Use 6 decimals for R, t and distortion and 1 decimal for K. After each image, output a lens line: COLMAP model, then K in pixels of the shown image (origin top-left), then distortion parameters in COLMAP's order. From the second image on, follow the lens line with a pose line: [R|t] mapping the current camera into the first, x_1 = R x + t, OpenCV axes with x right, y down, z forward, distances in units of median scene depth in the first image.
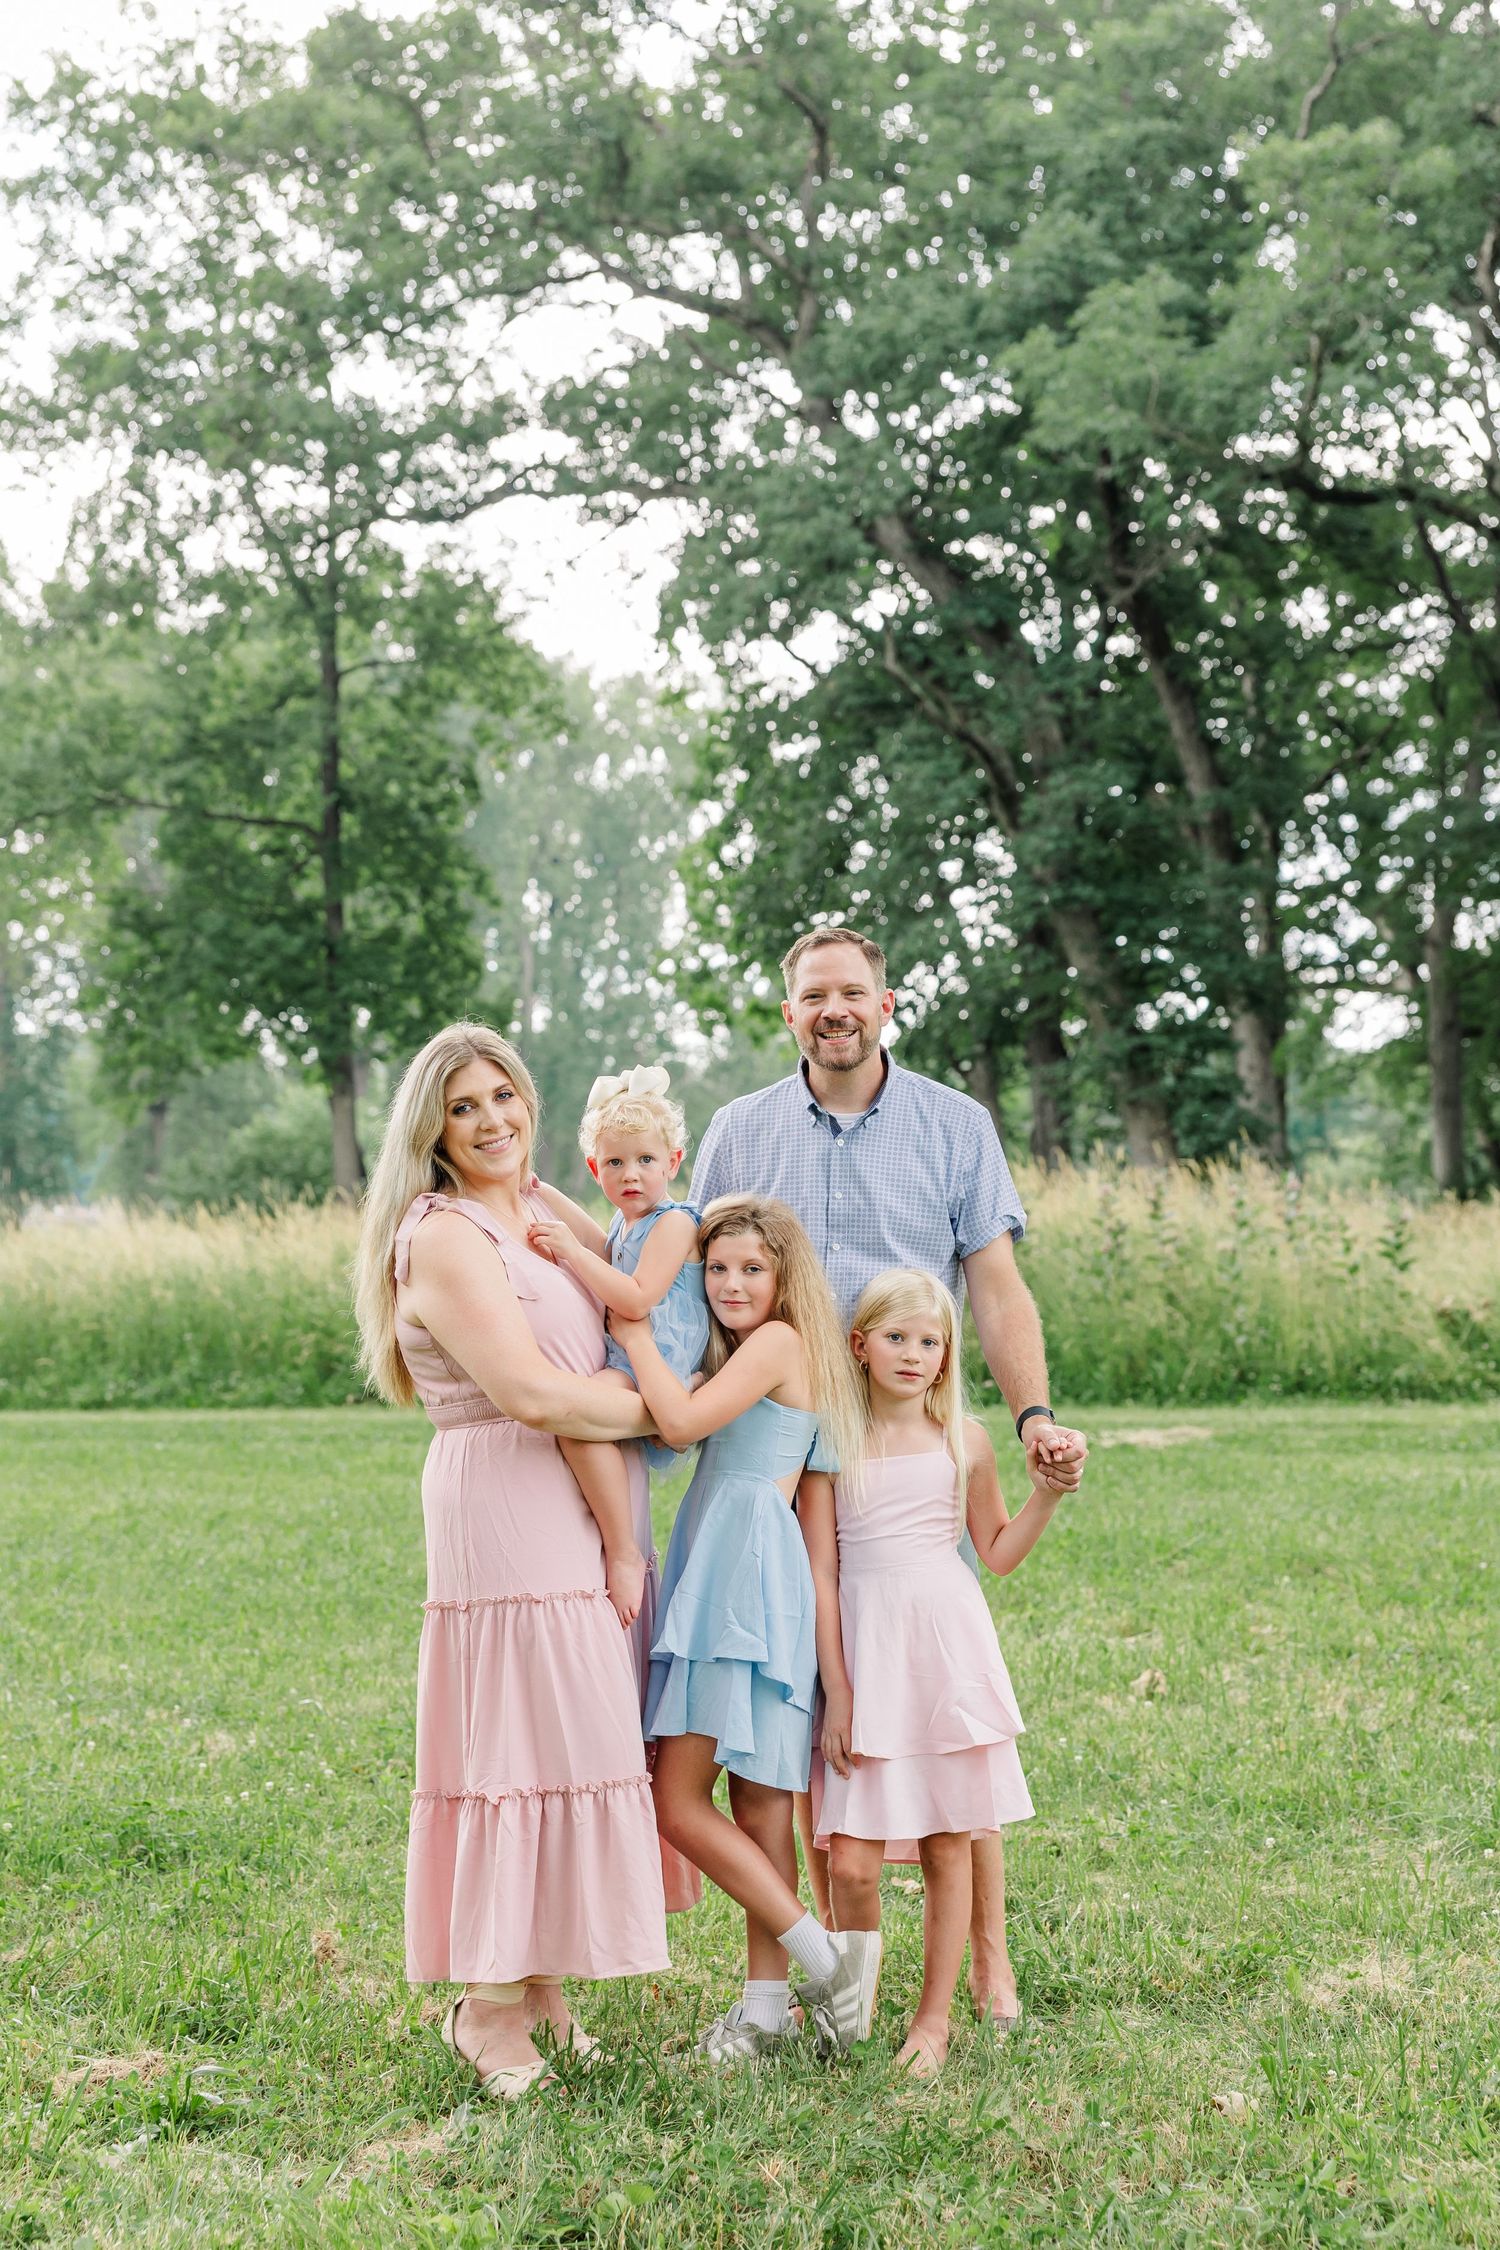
lens RADIAL K [[3487.8, 0, 816.1], [0, 3487.8, 1168.0], [0, 0, 1]] dist [0.005174, 0.000000]
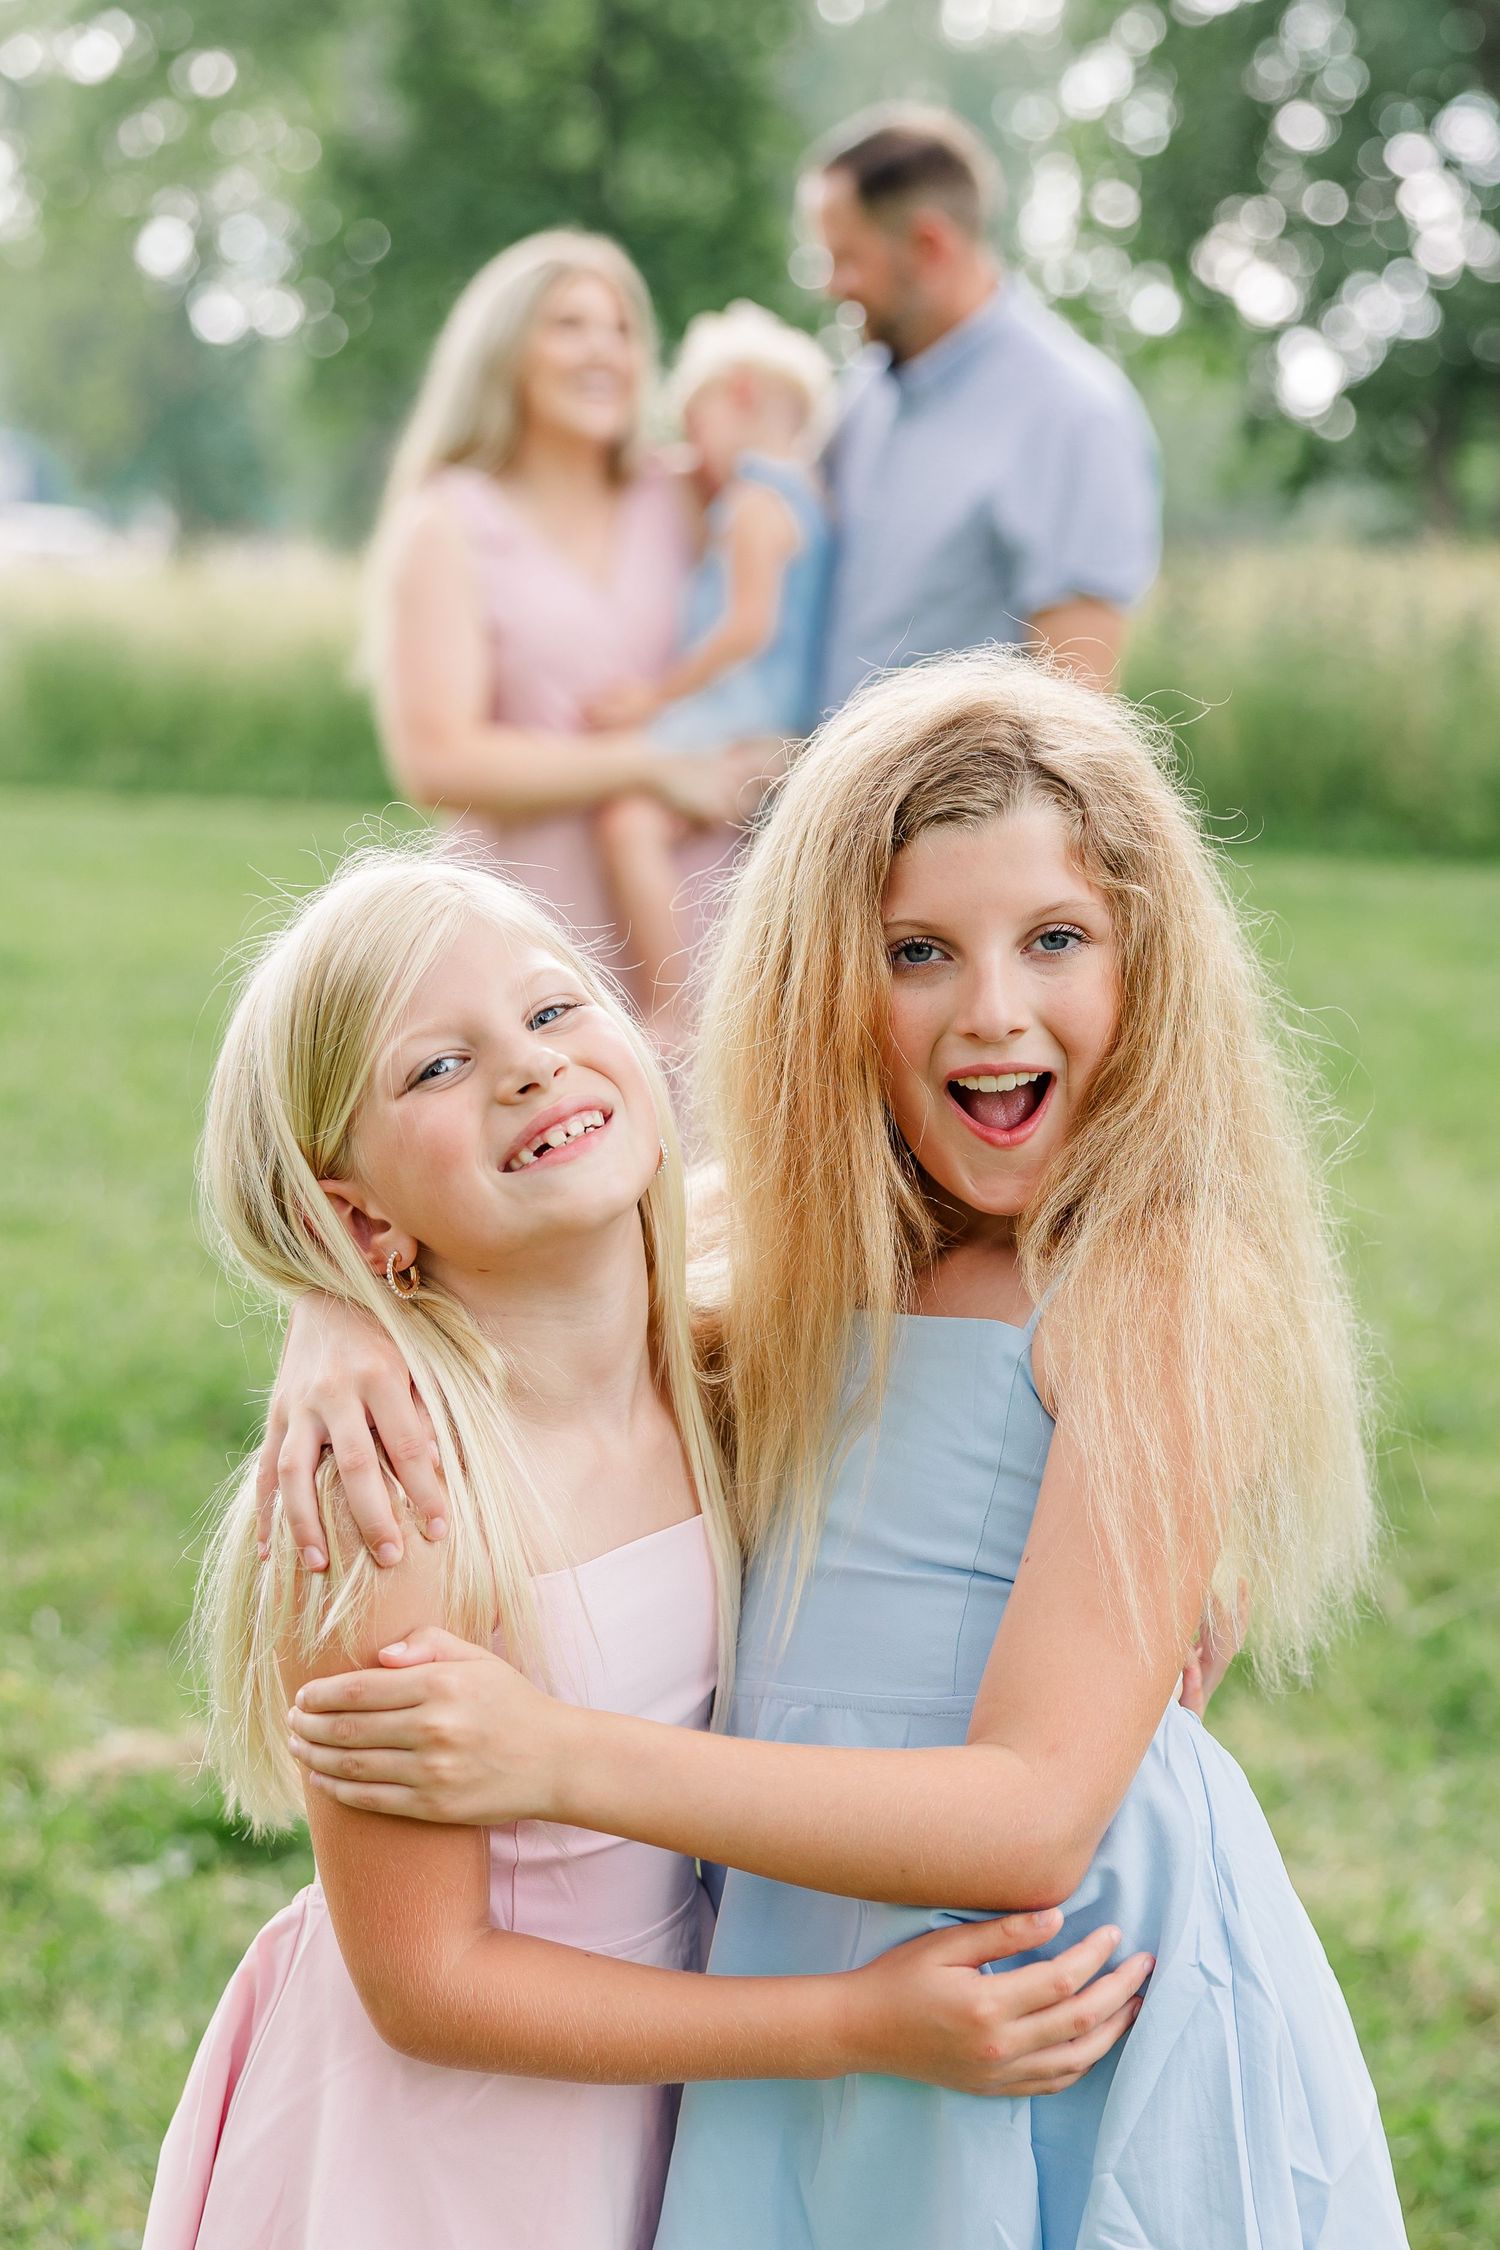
lens RADIAL K [[3425.0, 0, 734.1], [0, 3425.0, 1132.1], [0, 0, 1]] dist [0.003596, 0.000000]
pose [[0.989781, 0.077313, -0.119819, -0.003003], [-0.055419, 0.982769, 0.176334, -0.001207], [0.131387, -0.167892, 0.977011, 0.230290]]
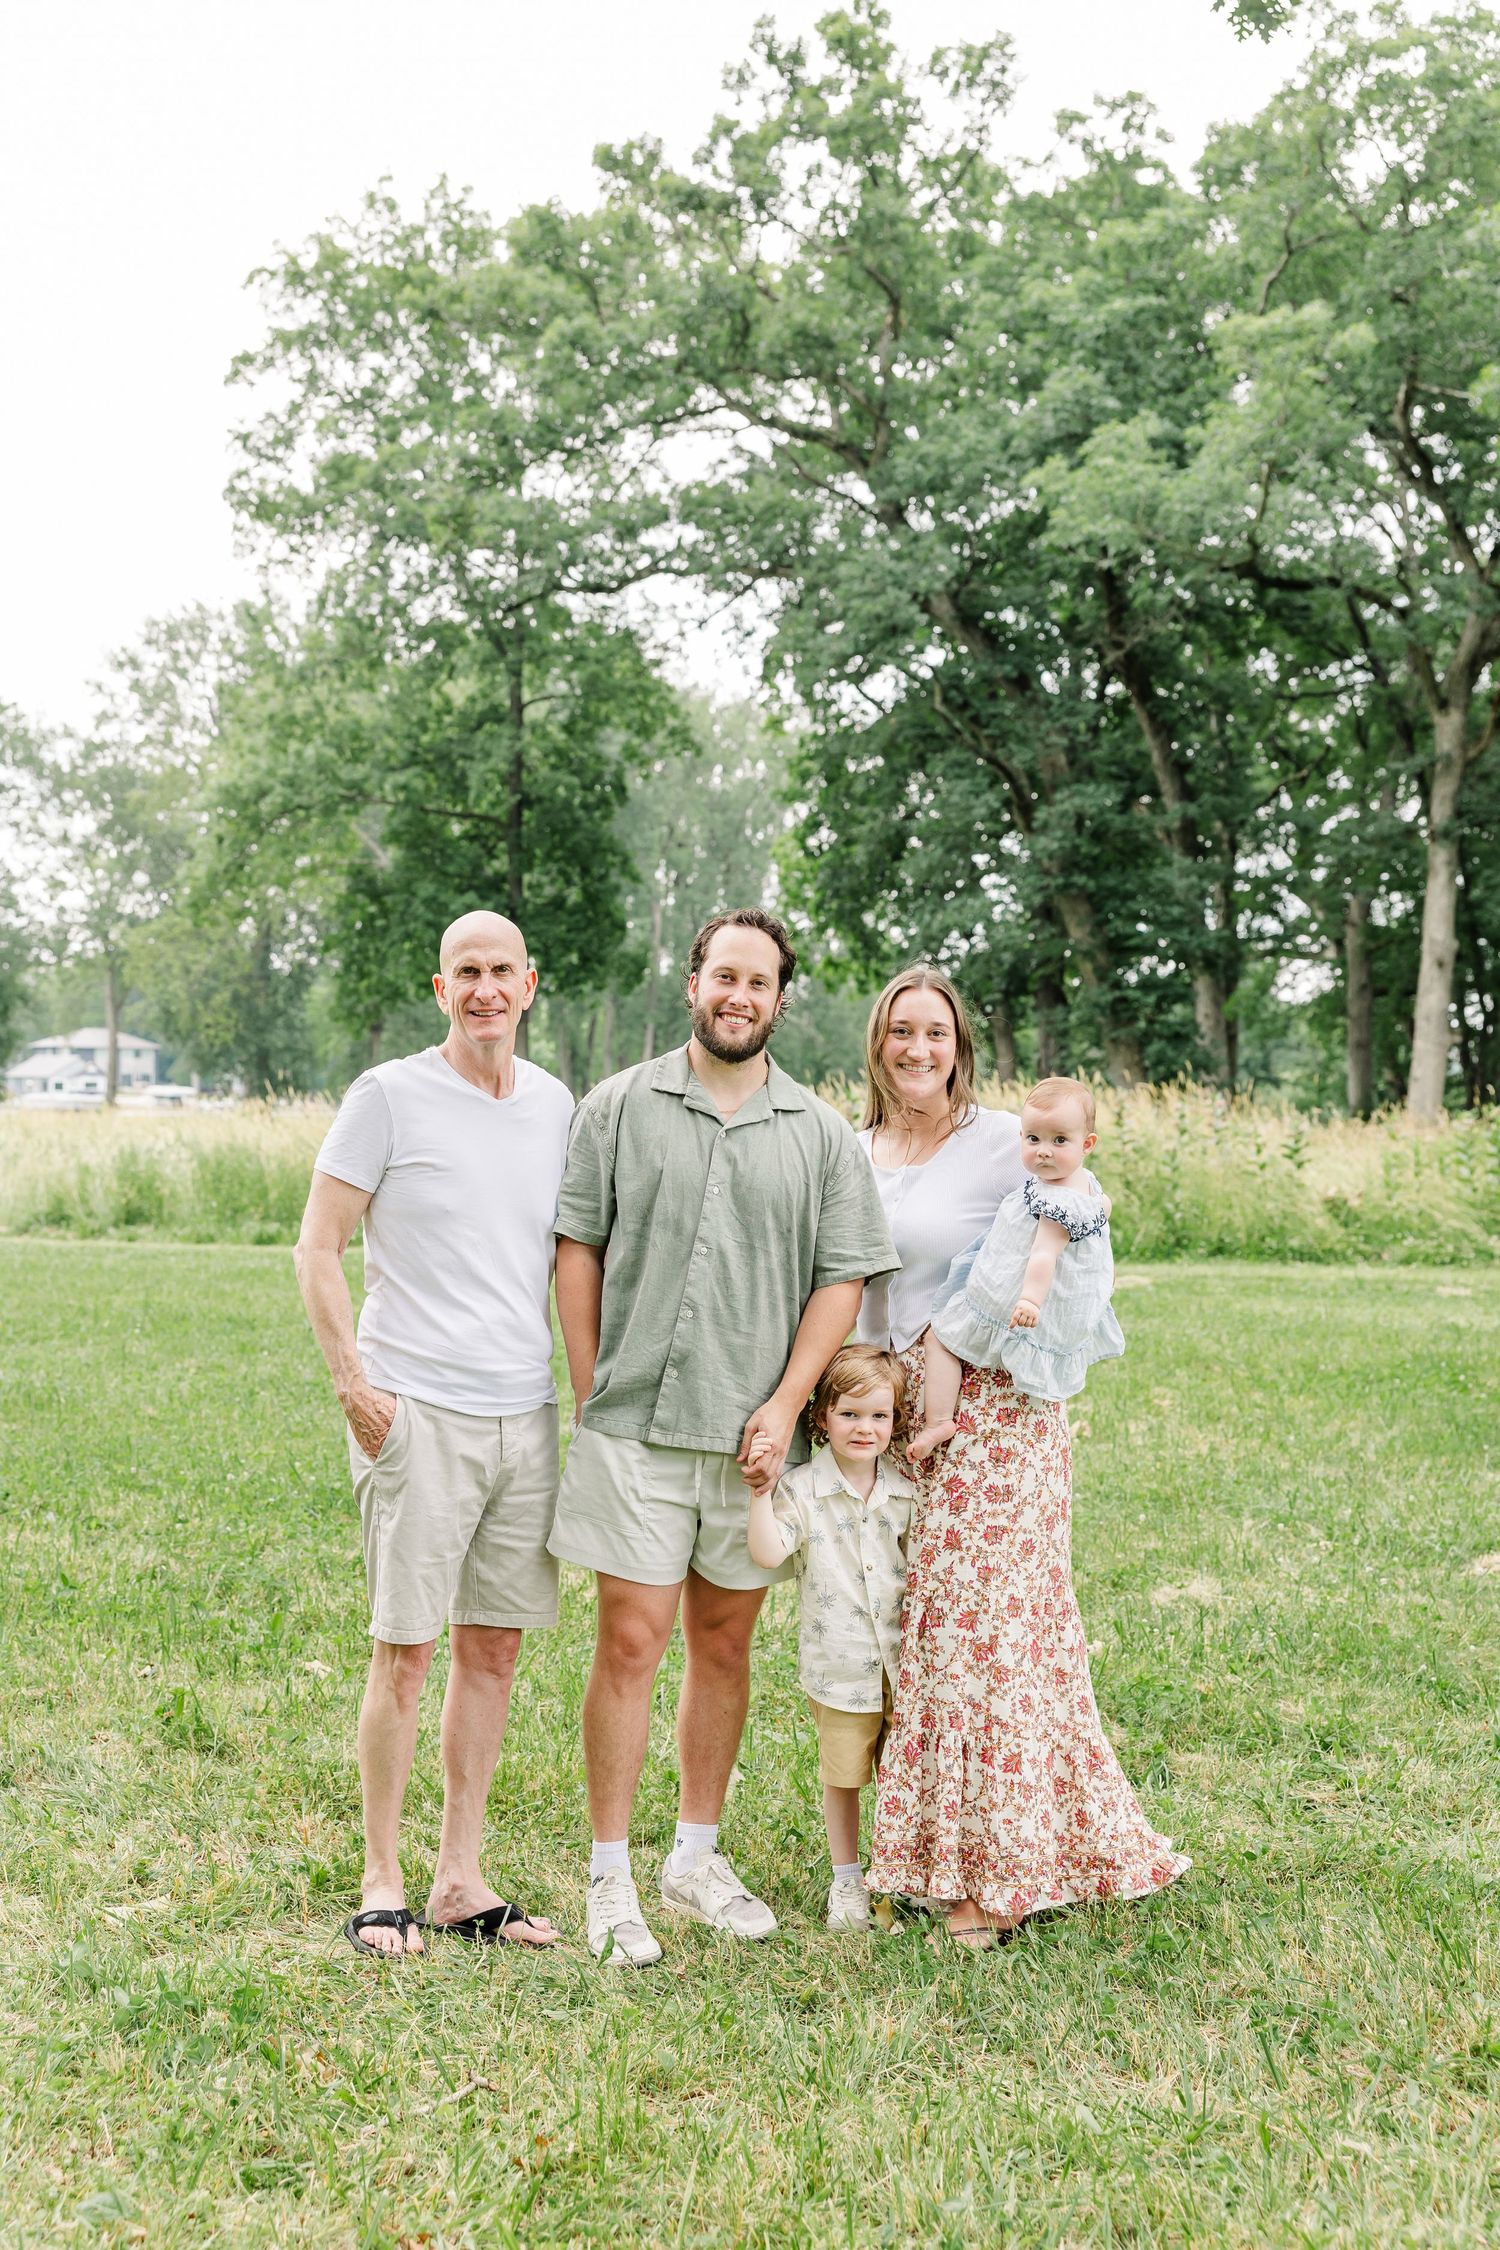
lens RADIAL K [[2734.2, 0, 717.1], [0, 2734.2, 1122.4], [0, 0, 1]] dist [-0.001460, 0.000000]
pose [[0.998044, 0.023578, -0.057903, 0.001241], [-0.022762, 0.999633, 0.014702, 0.000551], [0.058229, -0.013355, 0.998214, -0.039130]]
